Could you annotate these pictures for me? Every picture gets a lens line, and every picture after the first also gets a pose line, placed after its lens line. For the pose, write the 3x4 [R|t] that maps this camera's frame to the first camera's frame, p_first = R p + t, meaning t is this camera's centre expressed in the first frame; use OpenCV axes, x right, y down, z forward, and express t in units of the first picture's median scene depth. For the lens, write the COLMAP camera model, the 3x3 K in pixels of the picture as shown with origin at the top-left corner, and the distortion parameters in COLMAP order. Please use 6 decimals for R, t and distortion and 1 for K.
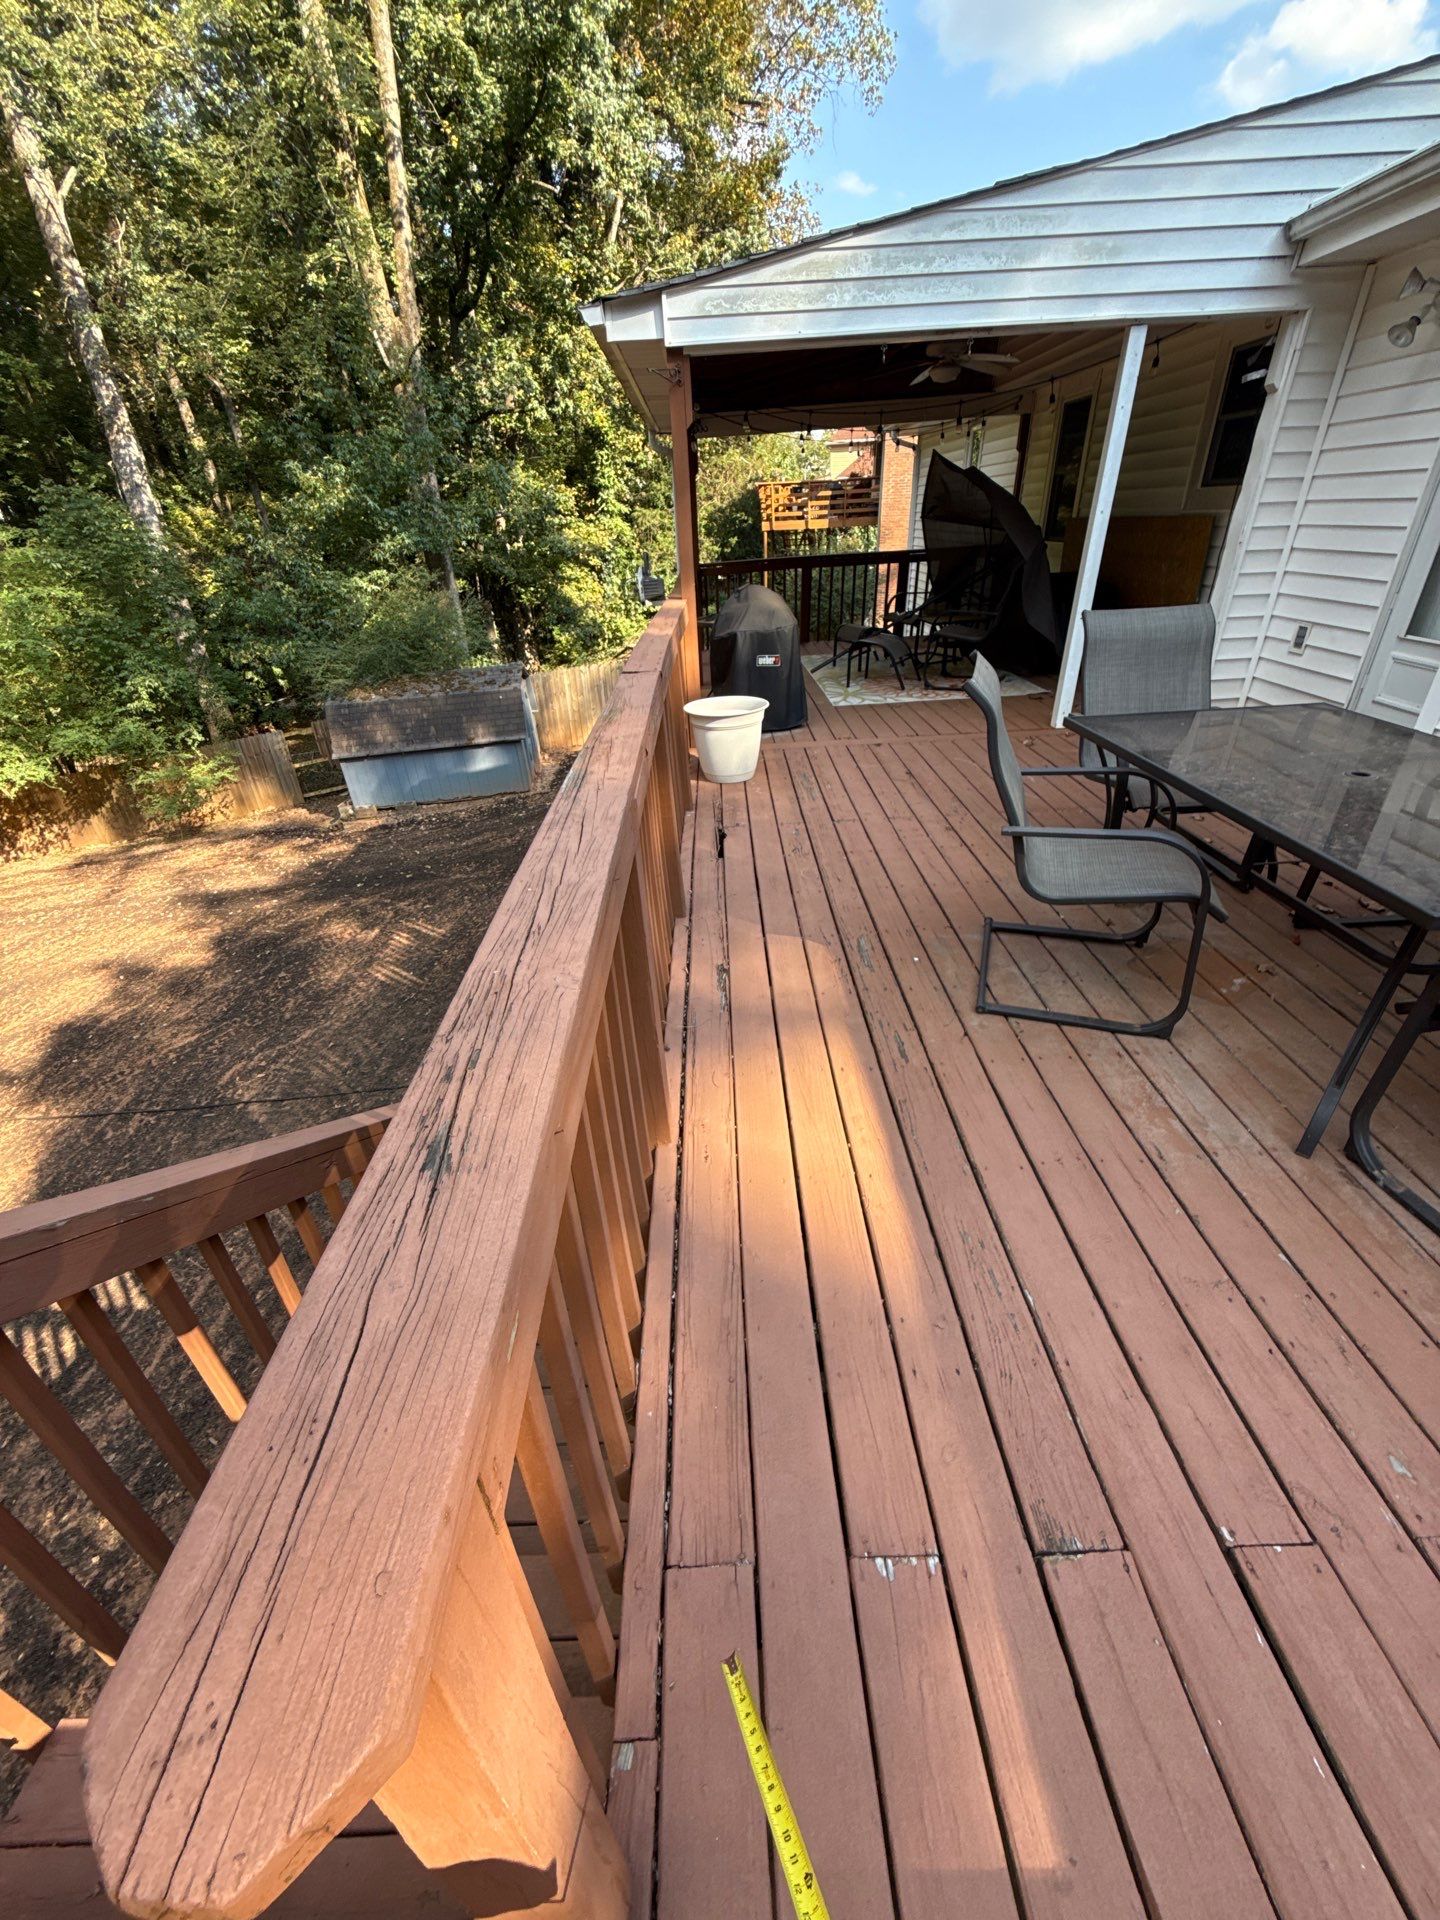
lens RADIAL K [[771.9, 0, 720.0], [0, 771.9, 960.0], [0, 0, 1]] dist [0.001523, 0.000048]
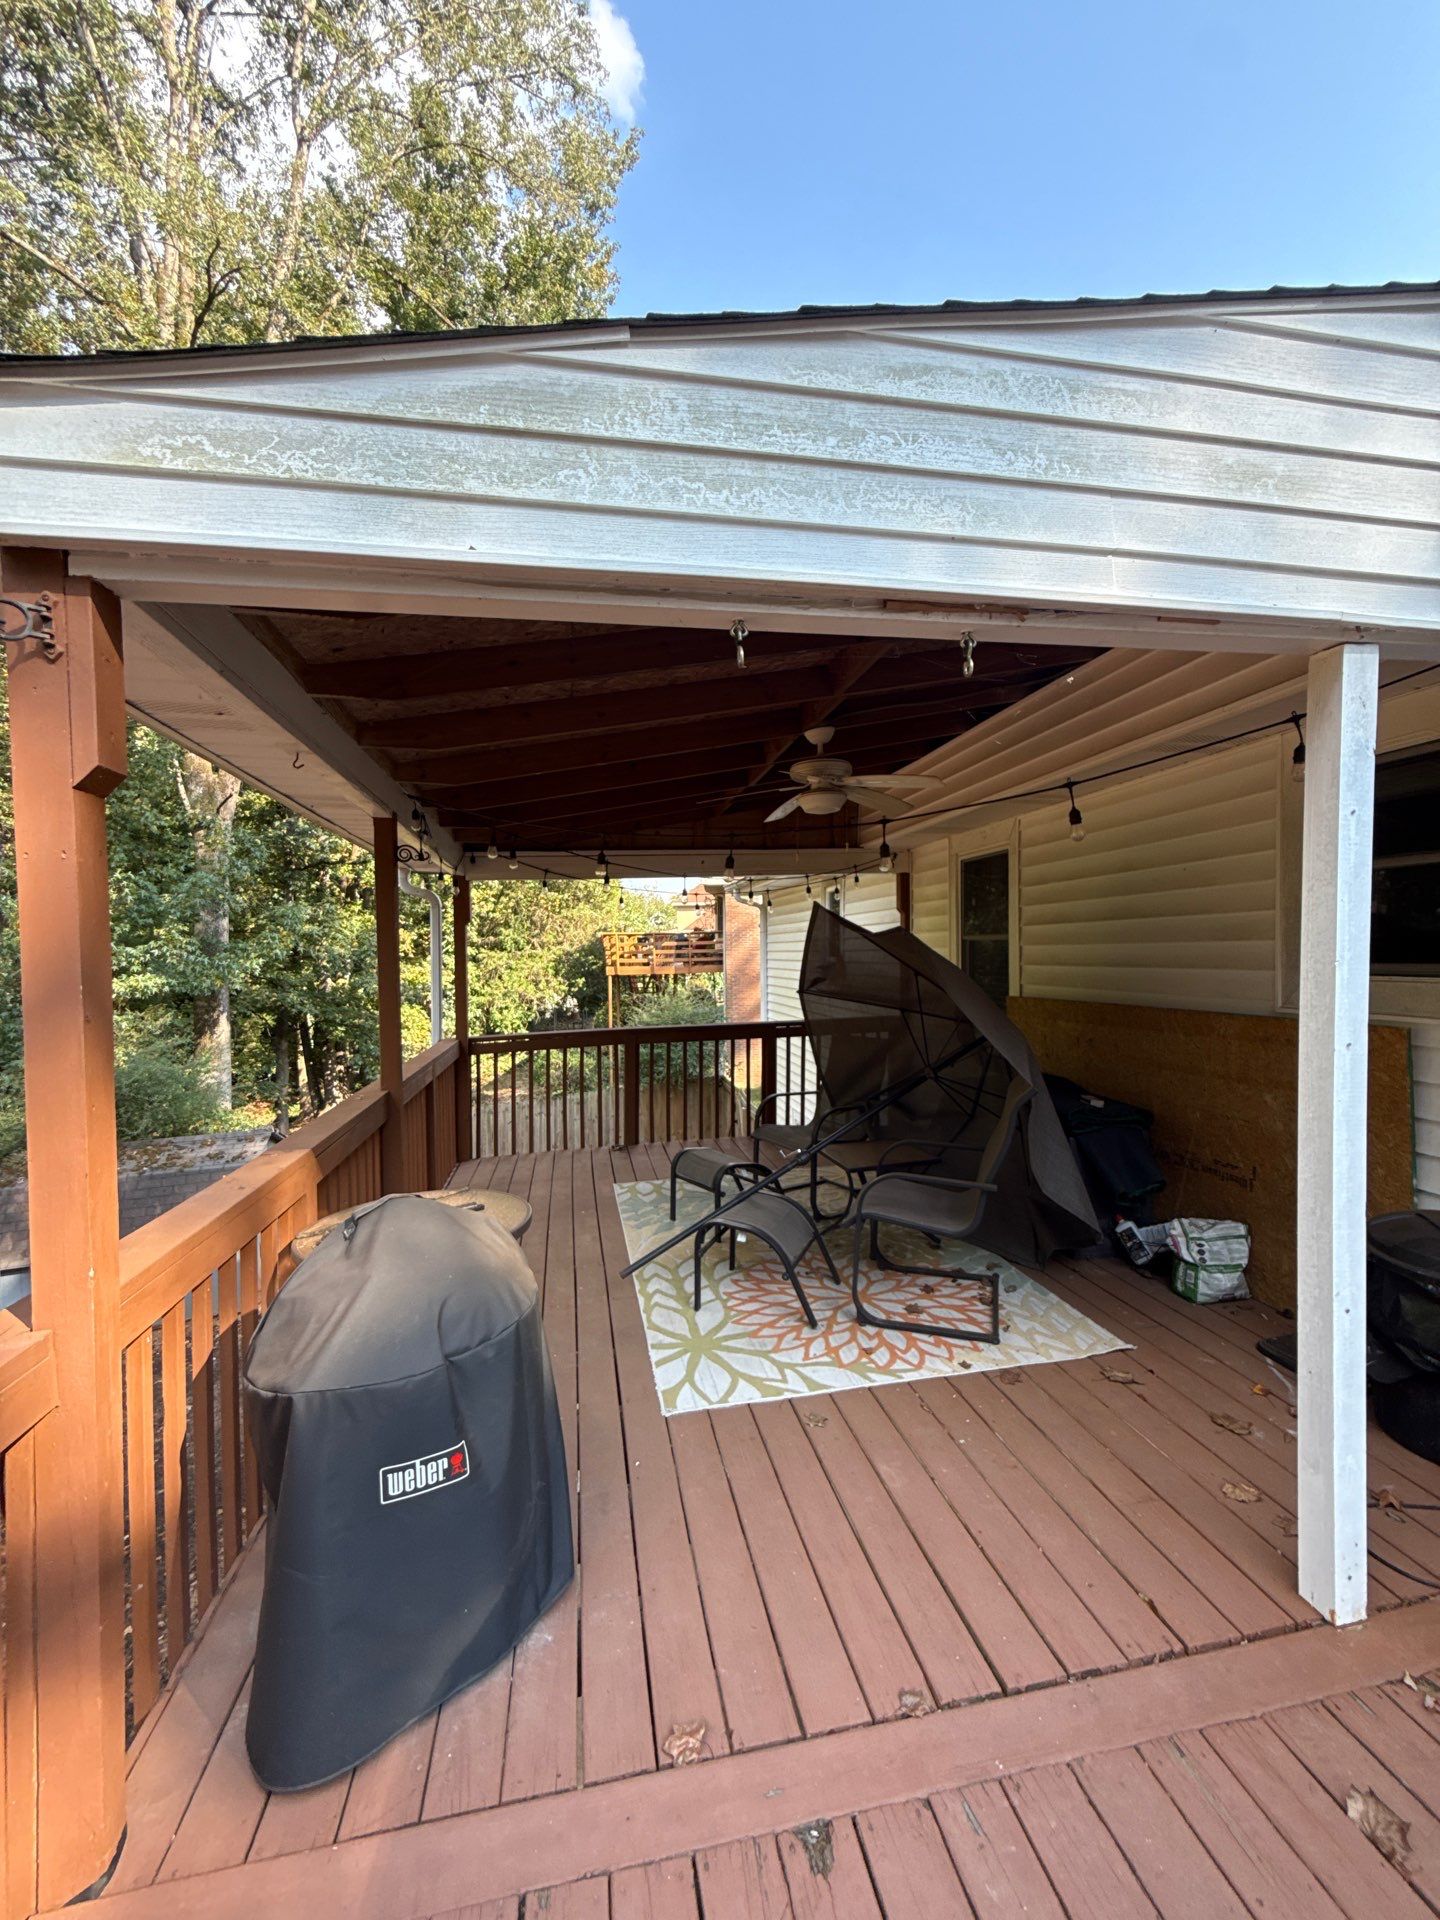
lens RADIAL K [[765.2, 0, 720.0], [0, 765.2, 960.0], [0, 0, 1]] dist [0.000873, -0.000140]
pose [[0.984541, 0.024335, 0.173455, 0.028532], [0.064647, 0.869894, -0.488984, -0.095998], [-0.162787, 0.492639, 0.854873, 0.150633]]
